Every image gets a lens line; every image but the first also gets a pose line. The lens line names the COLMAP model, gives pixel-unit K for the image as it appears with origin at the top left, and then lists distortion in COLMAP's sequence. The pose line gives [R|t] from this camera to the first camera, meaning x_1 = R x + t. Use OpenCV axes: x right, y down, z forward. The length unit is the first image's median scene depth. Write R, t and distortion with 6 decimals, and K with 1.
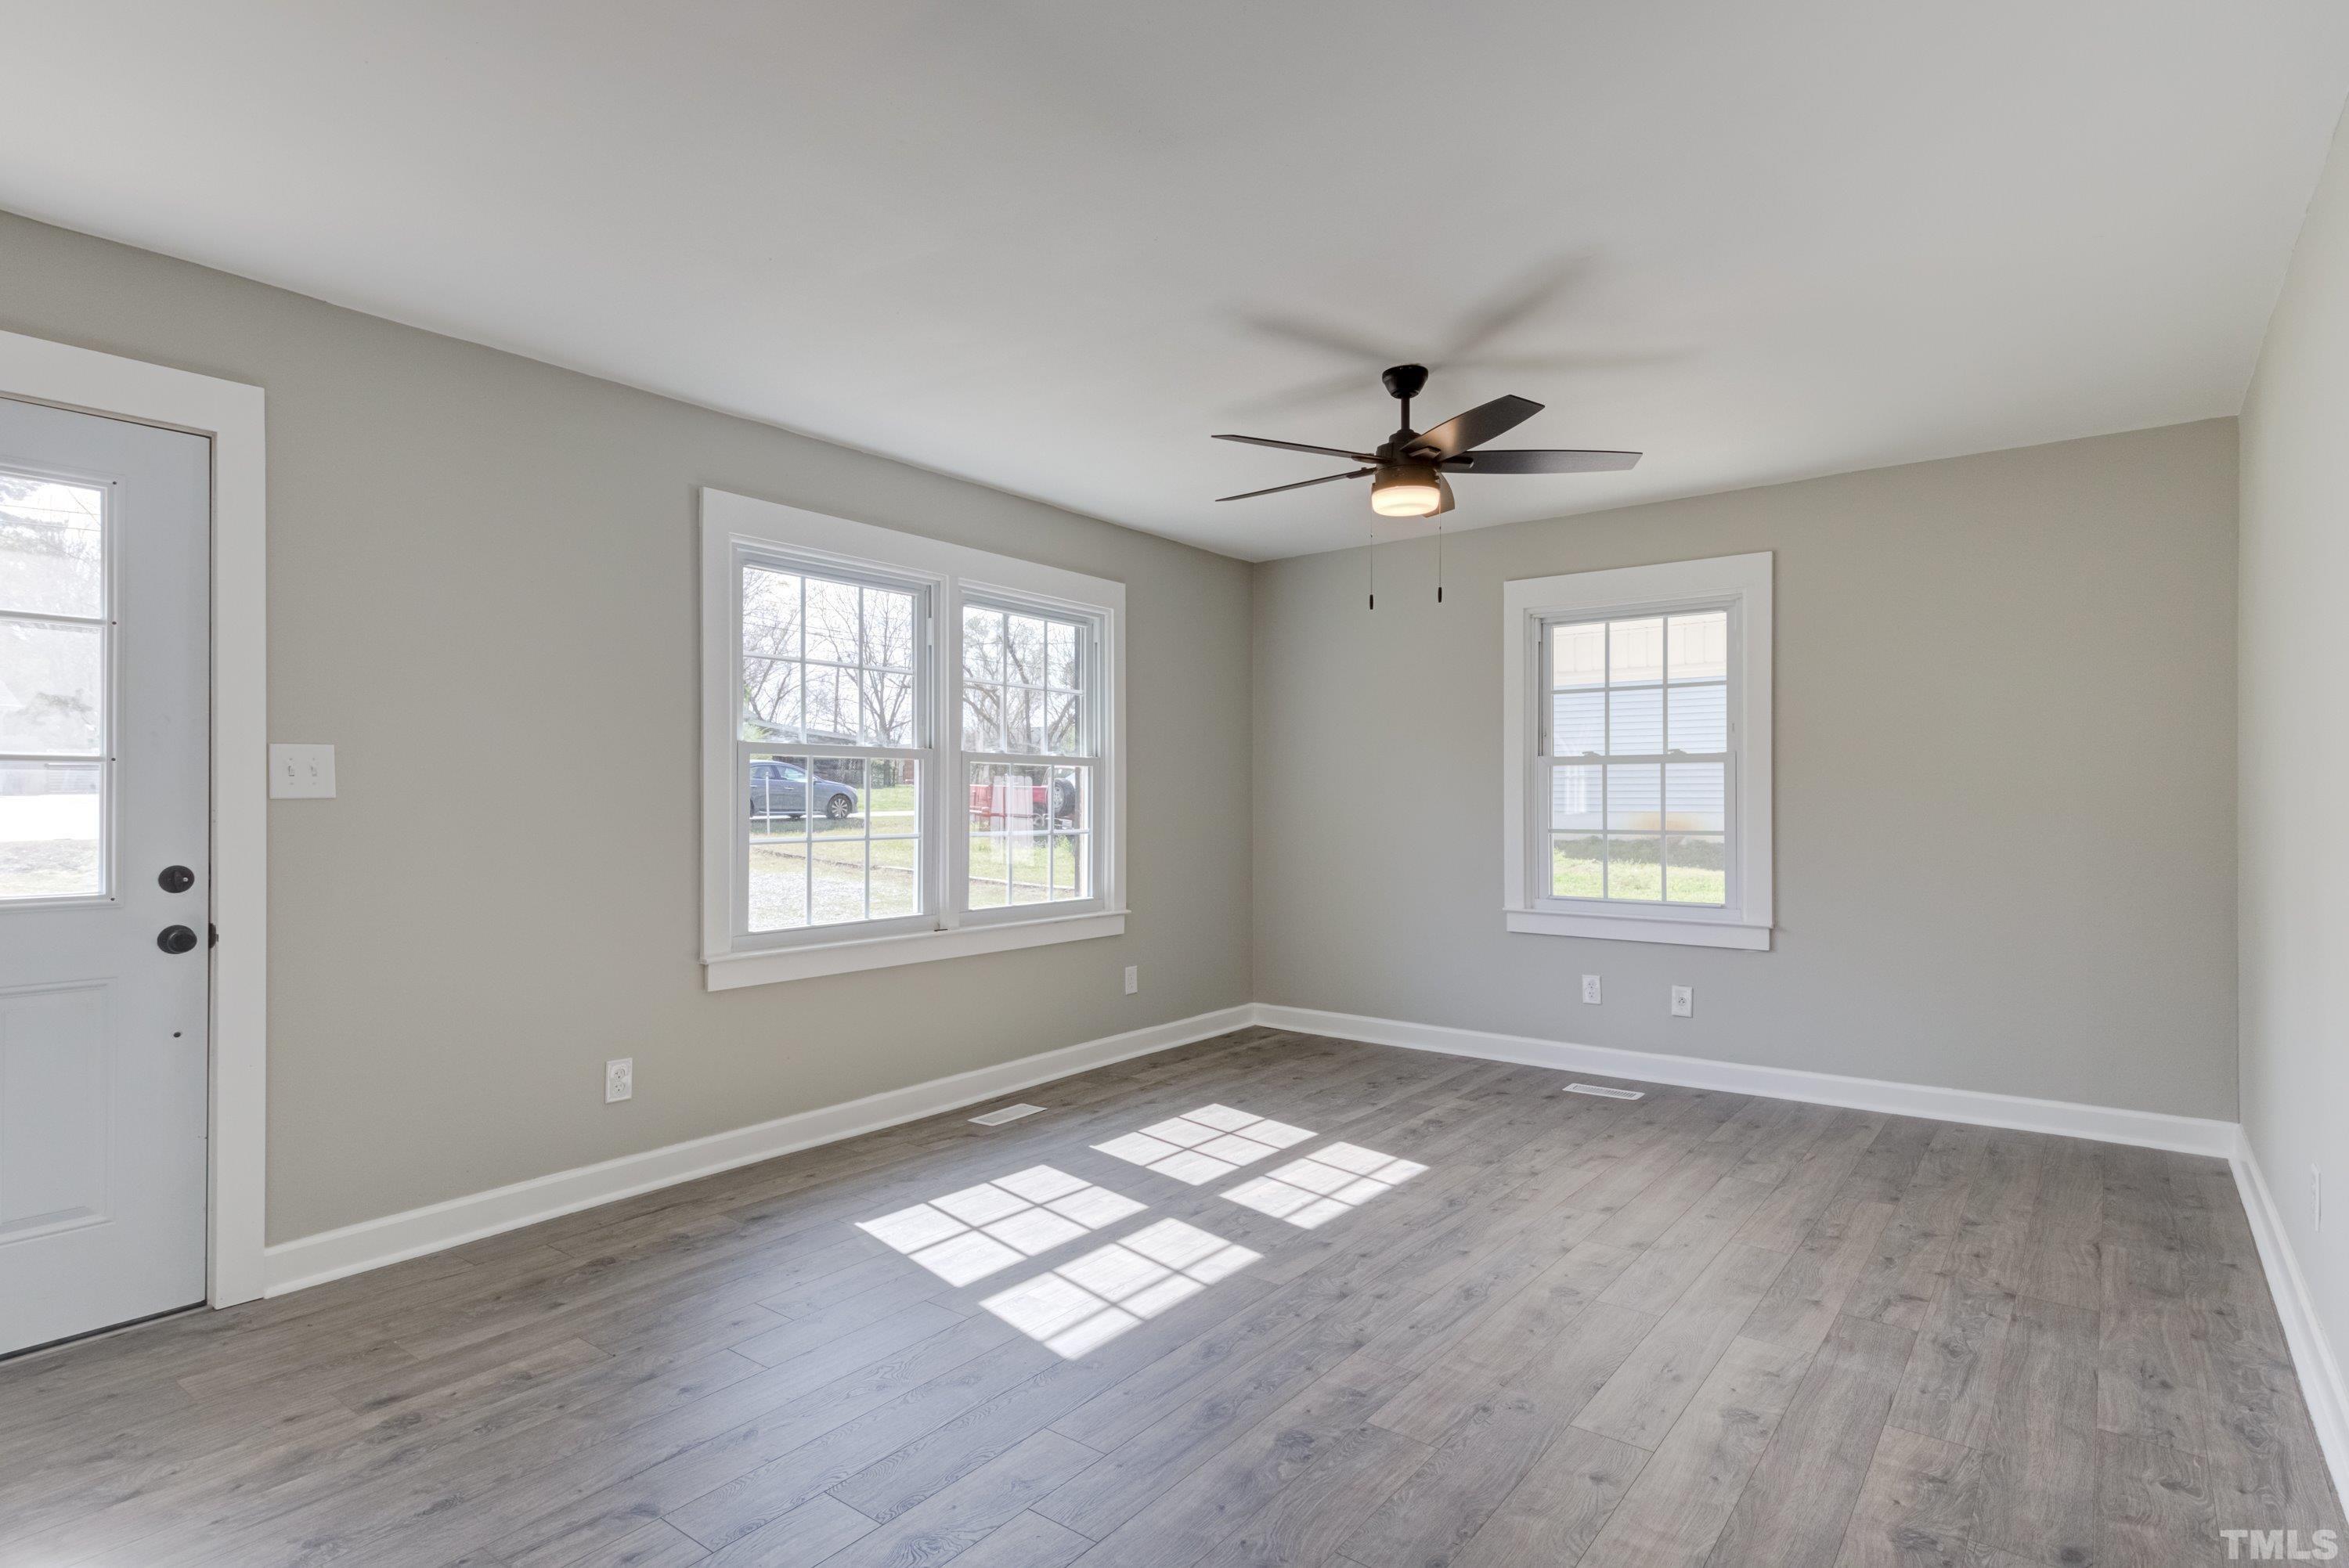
lens RADIAL K [[1219.0, 0, 1190.8], [0, 1219.0, 794.3], [0, 0, 1]] dist [0.031220, -0.010890]
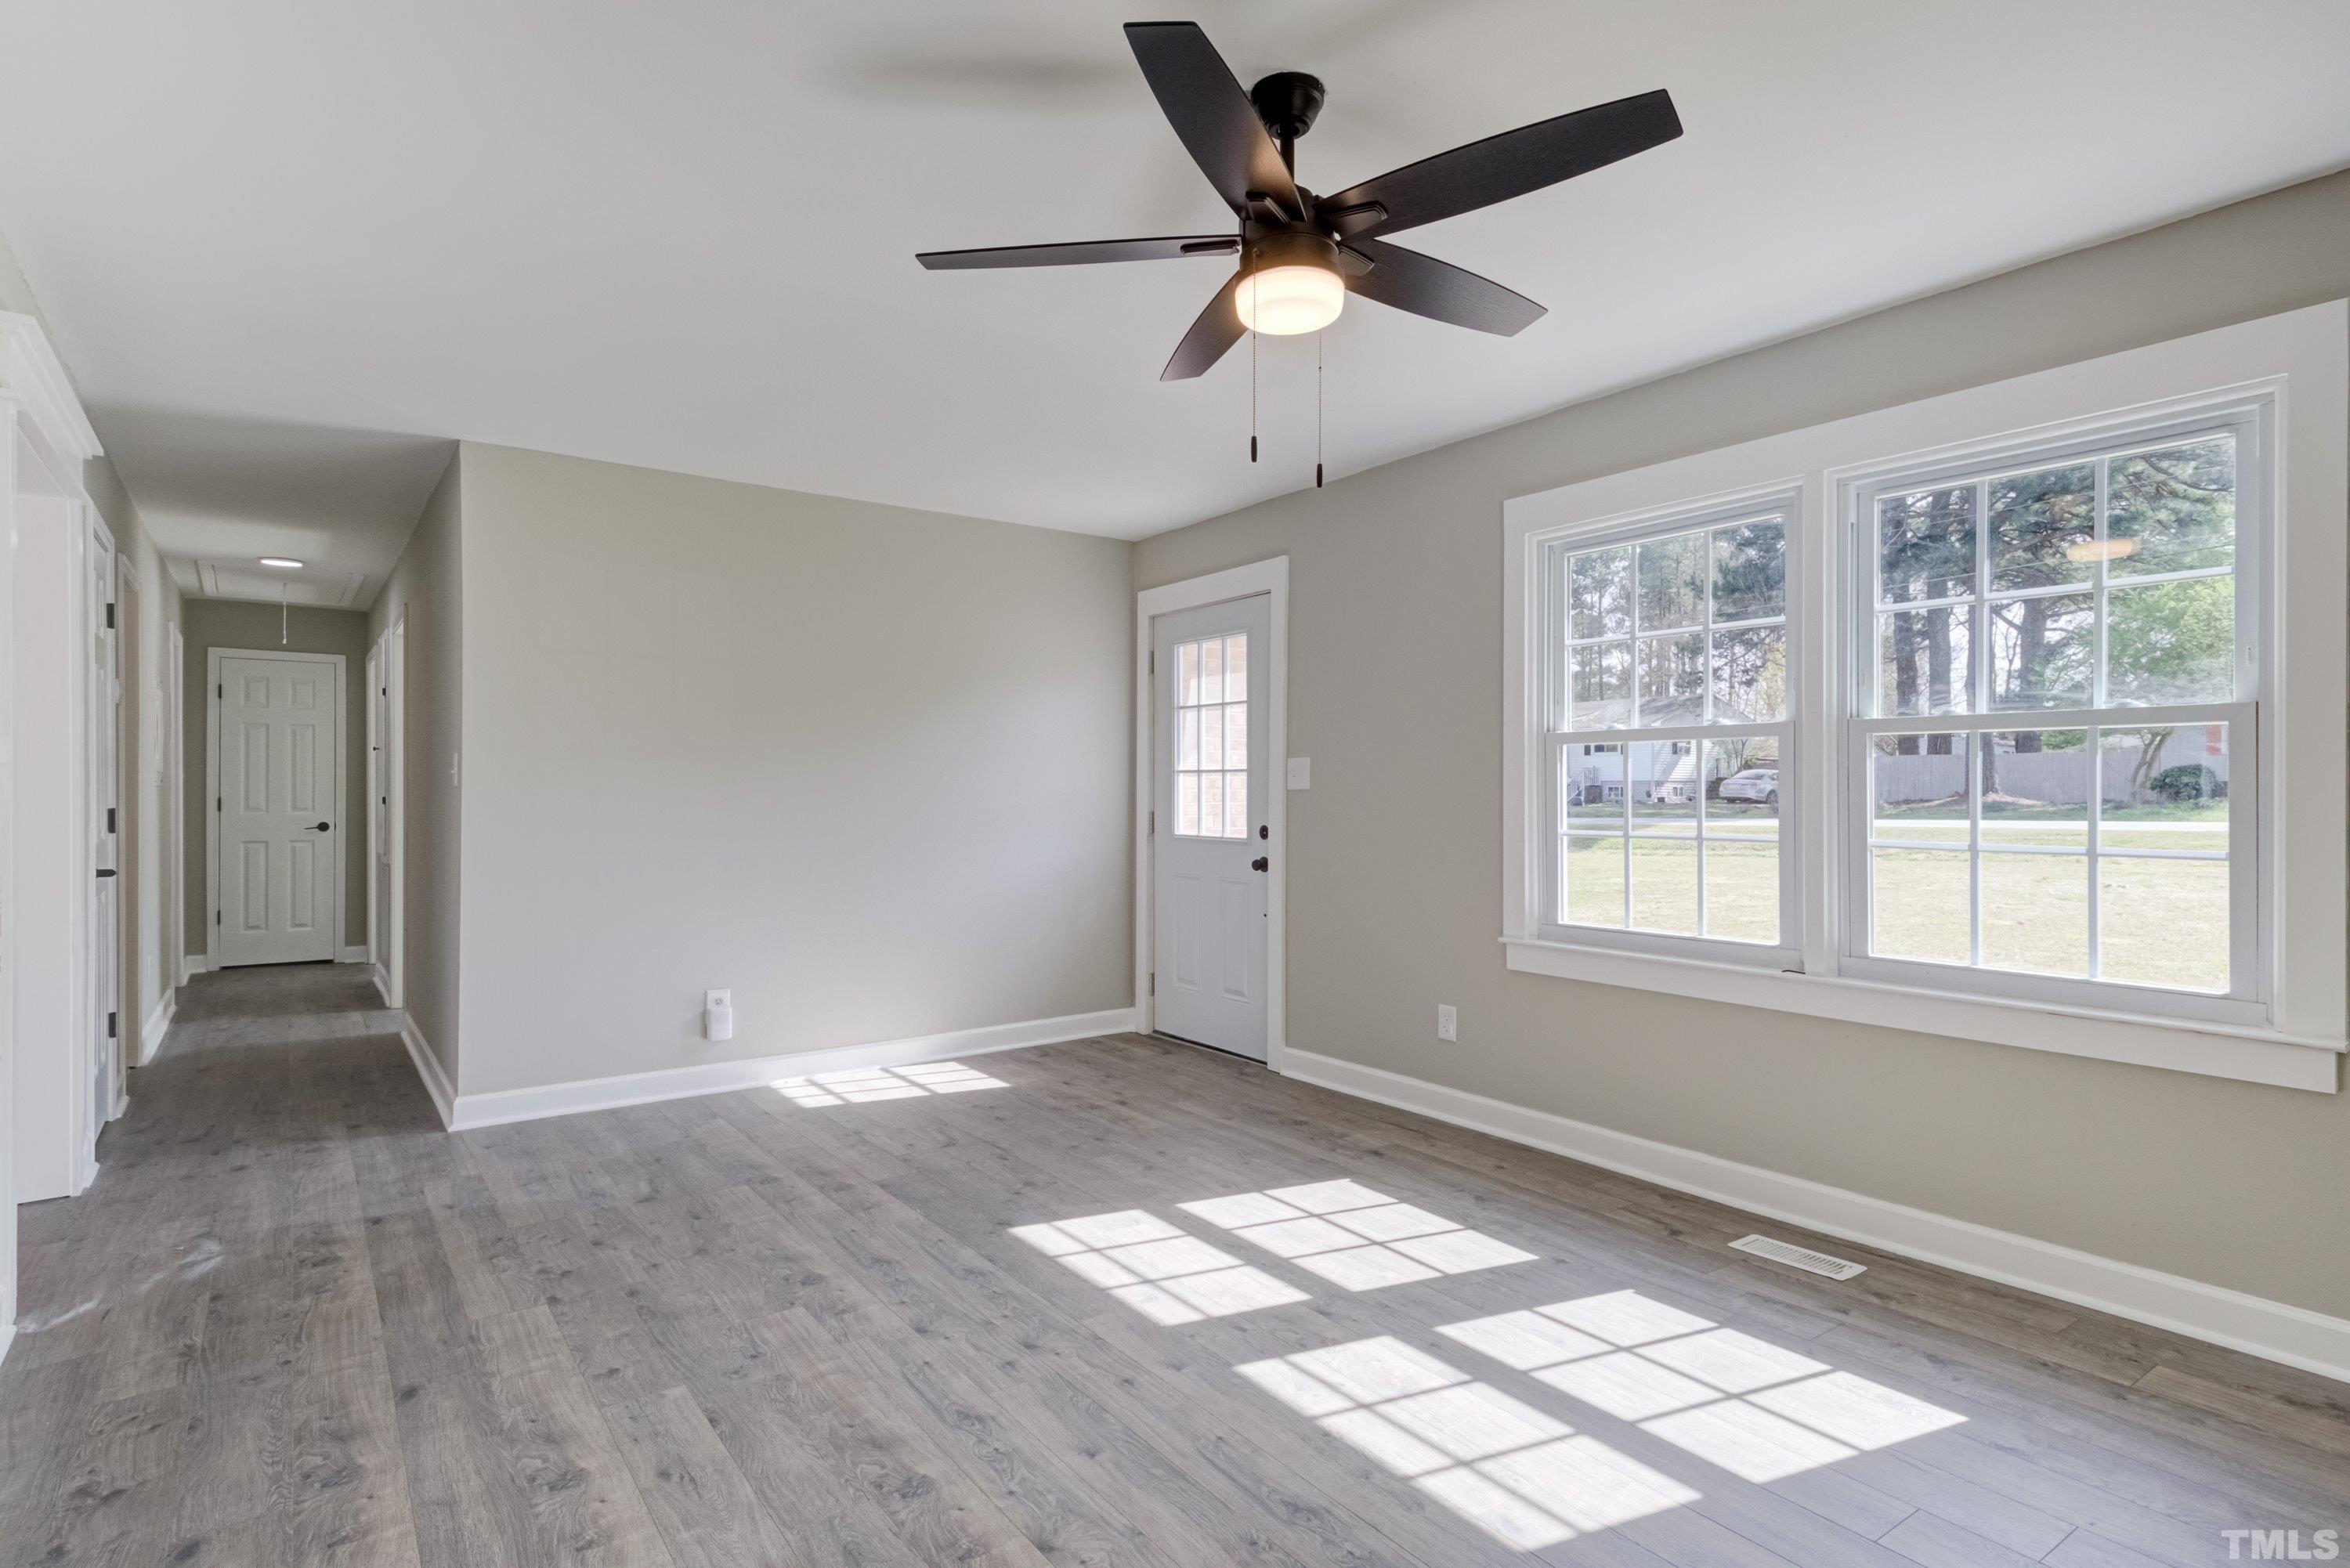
lens RADIAL K [[1219.6, 0, 1166.5], [0, 1219.6, 786.7], [0, 0, 1]] dist [0.031220, -0.010890]
pose [[-0.304981, -0.001154, -0.952358, 0.785099], [0.004807, 0.999985, -0.002752, 0.002447], [0.952346, -0.005417, -0.304971, 1.135075]]
